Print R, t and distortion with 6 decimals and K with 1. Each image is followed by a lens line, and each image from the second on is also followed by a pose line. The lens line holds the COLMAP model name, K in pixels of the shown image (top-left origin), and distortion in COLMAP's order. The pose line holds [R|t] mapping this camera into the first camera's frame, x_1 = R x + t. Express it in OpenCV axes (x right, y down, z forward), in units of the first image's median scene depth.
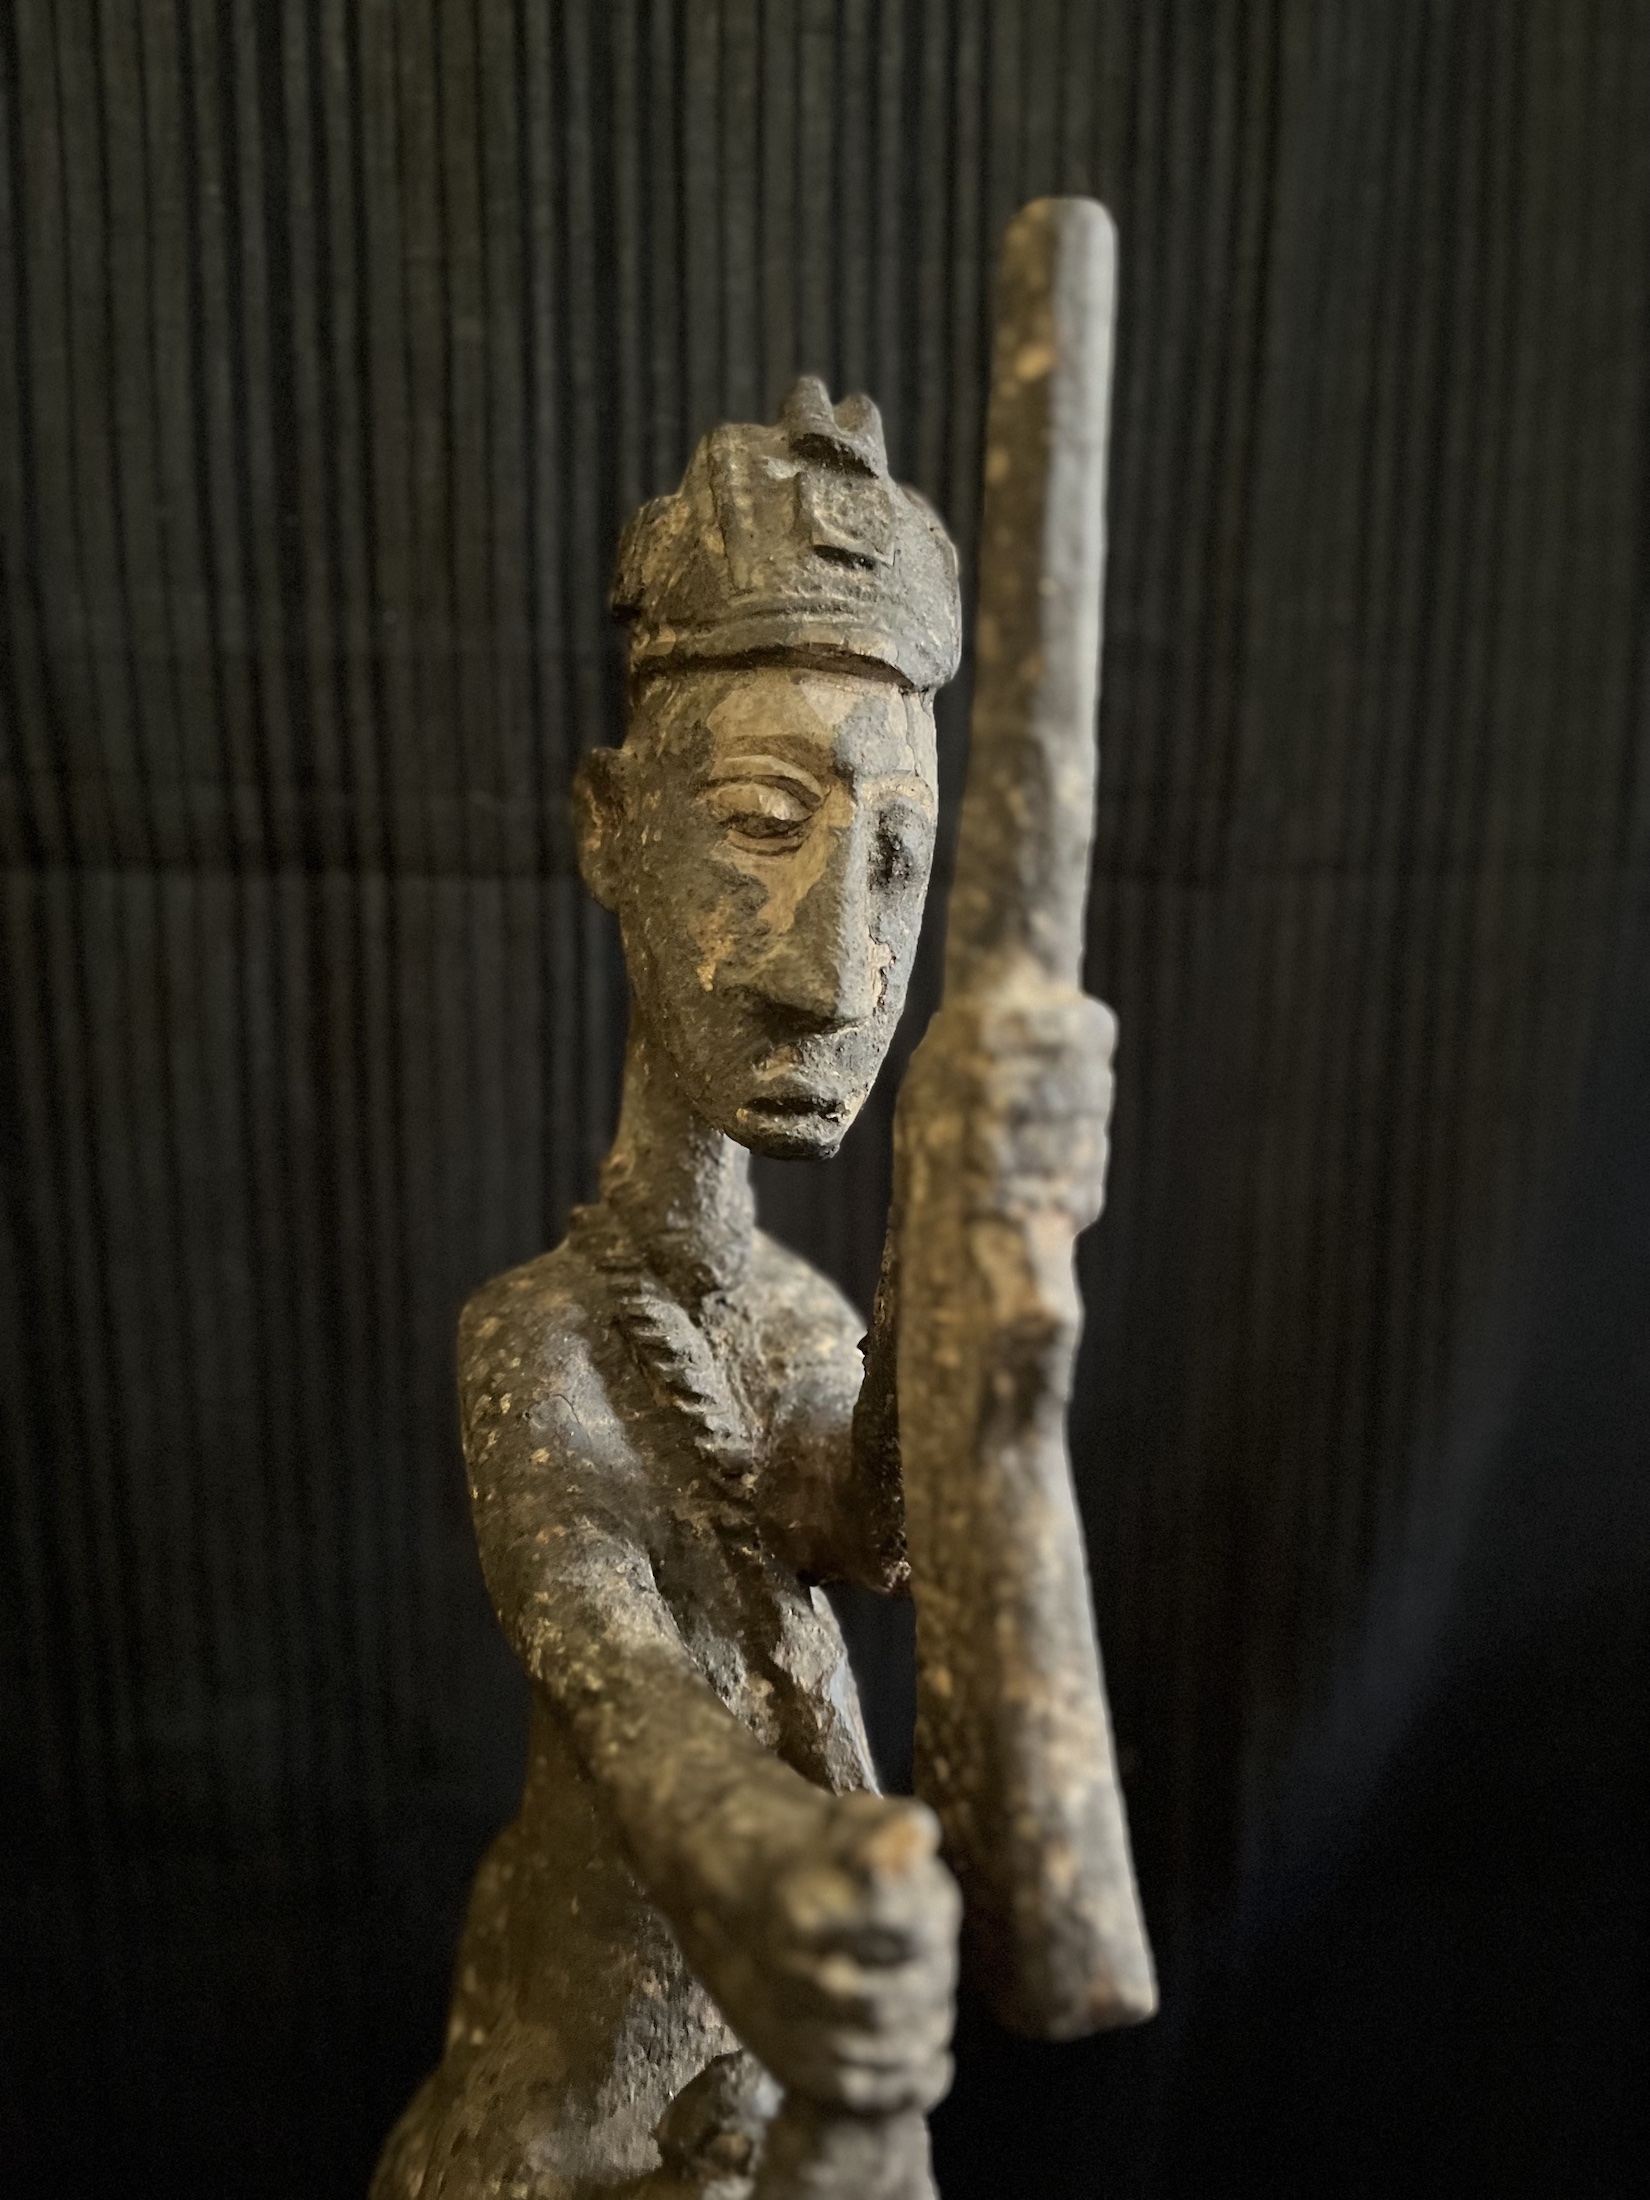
lens RADIAL K [[1698.9, 0, 822.2], [0, 1698.9, 1095.0], [0, 0, 1]] dist [0.044094, -0.079589]
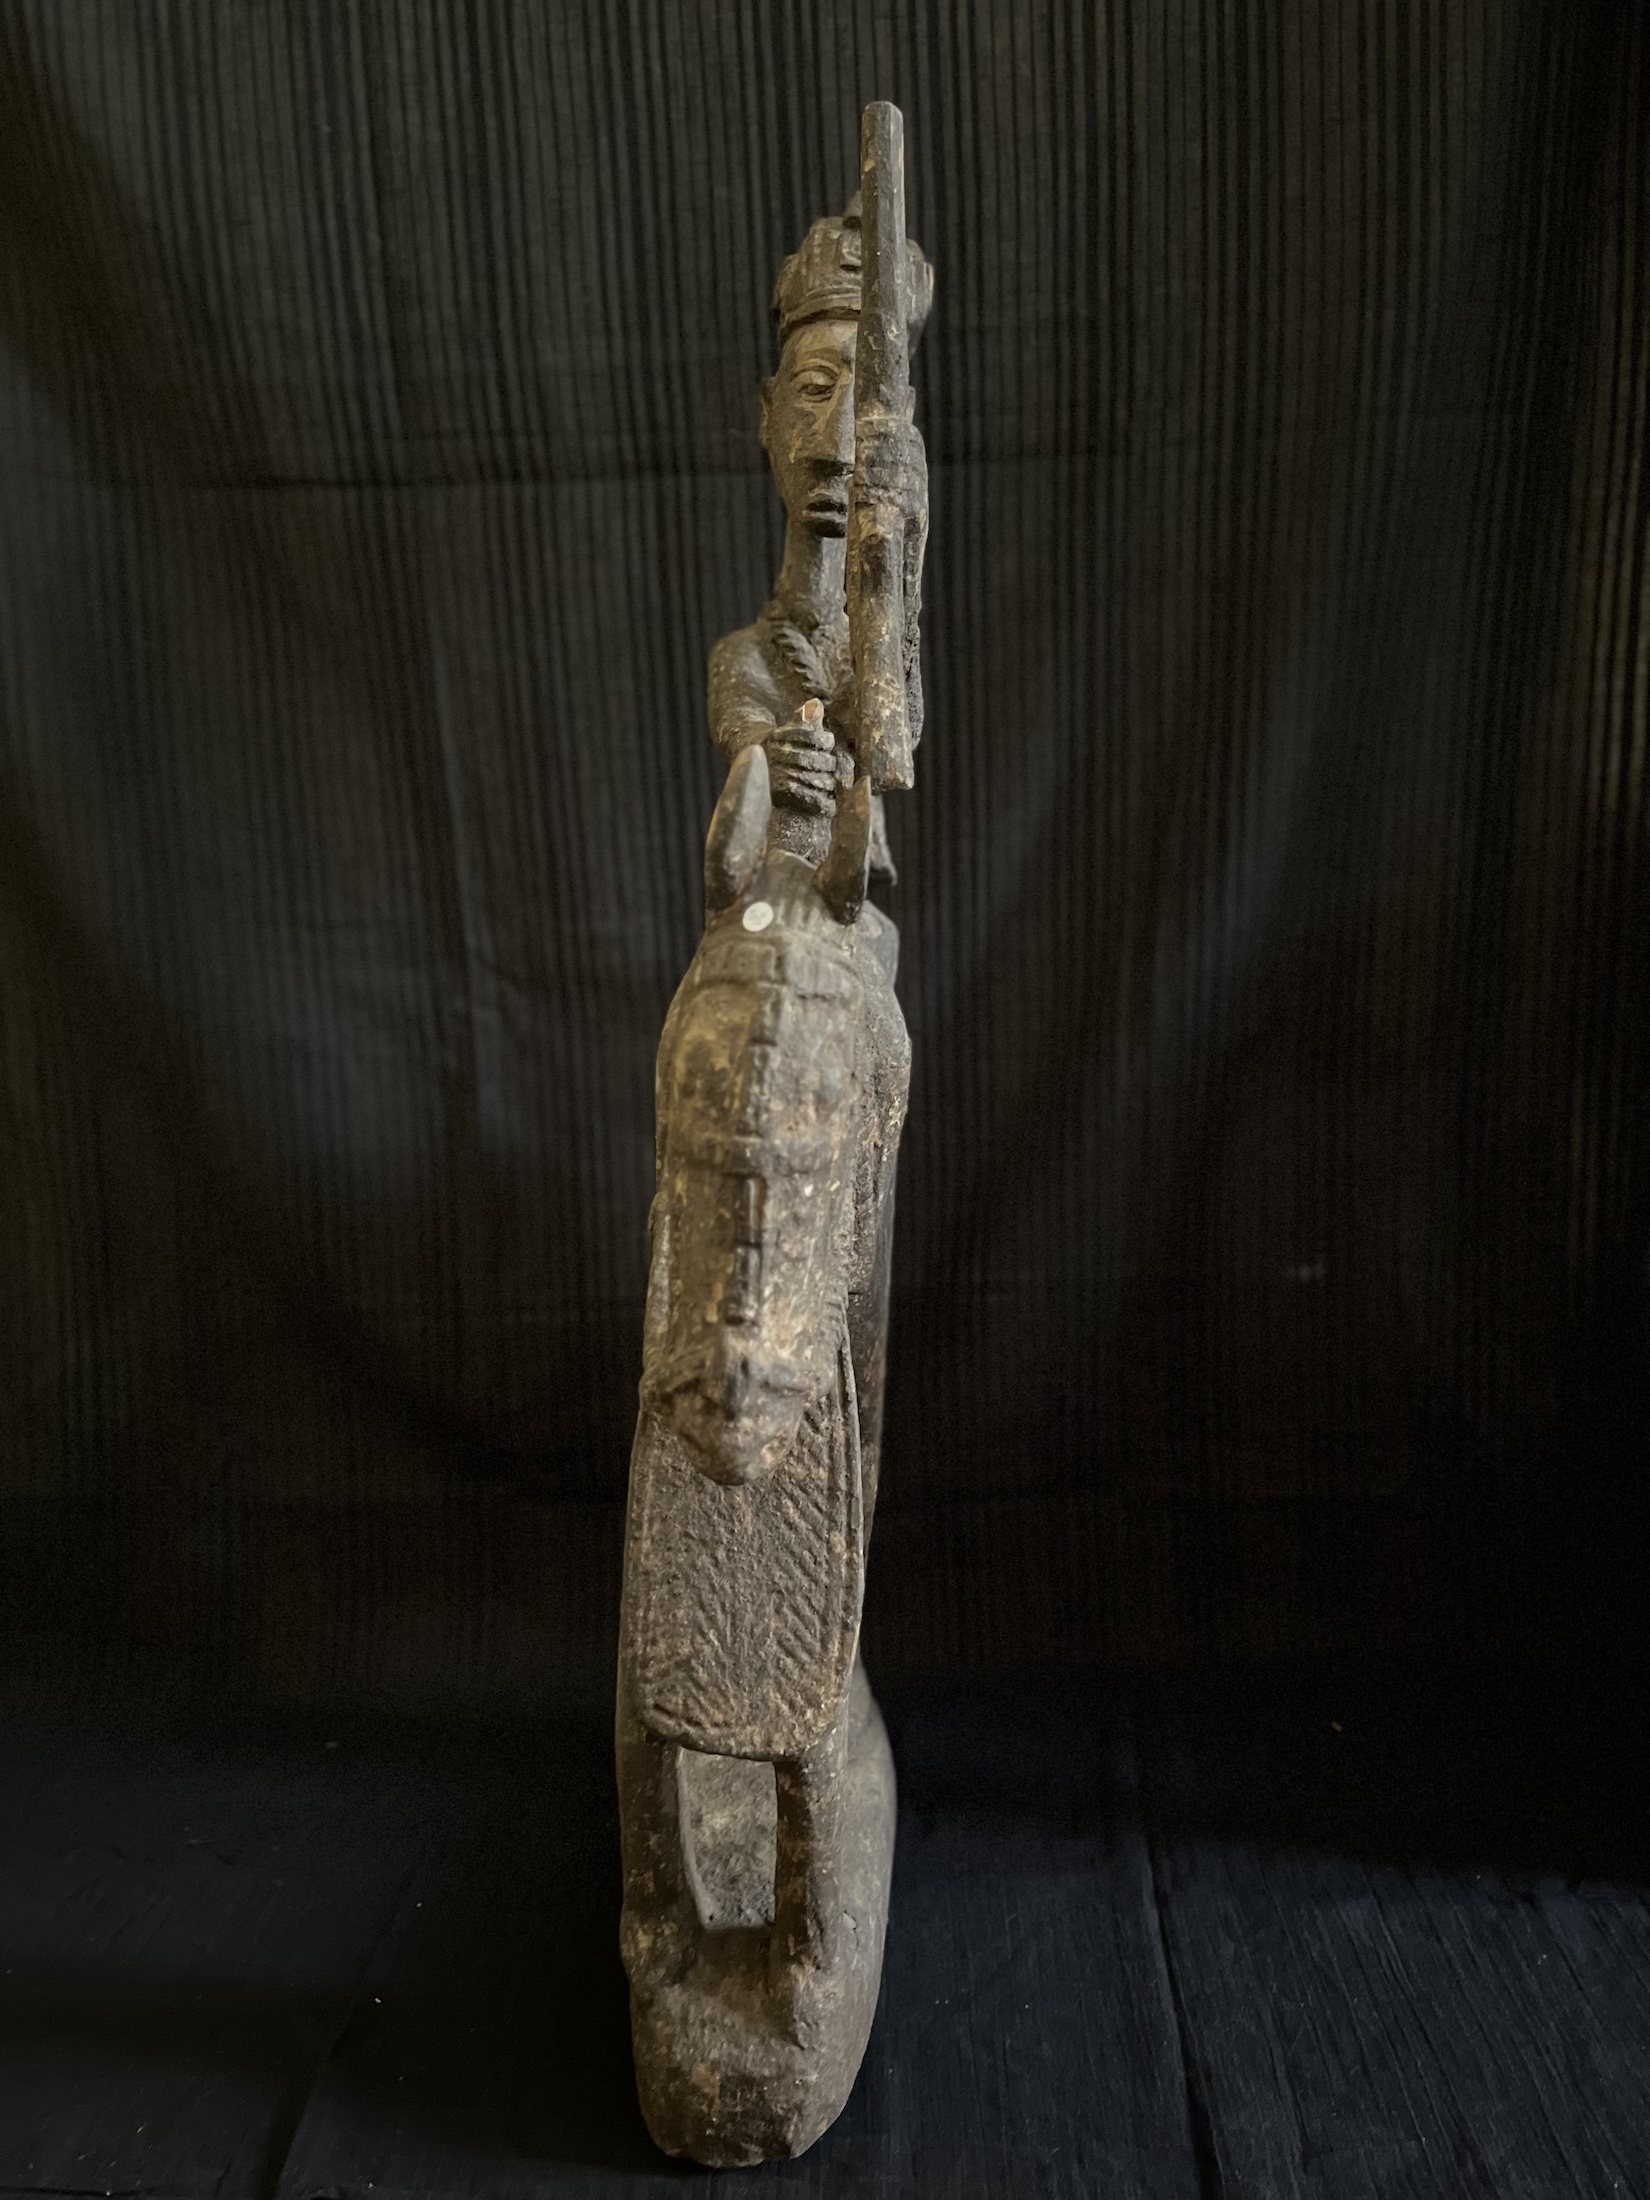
lens RADIAL K [[1698.9, 0, 807.6], [0, 1698.9, 1118.0], [0, 0, 1]] dist [0.044094, -0.079589]
pose [[0.960583, 0.014125, -0.277633, 0.488549], [0.004562, 0.997773, 0.066549, 0.539466], [0.277955, -0.065193, 0.958379, -1.039840]]
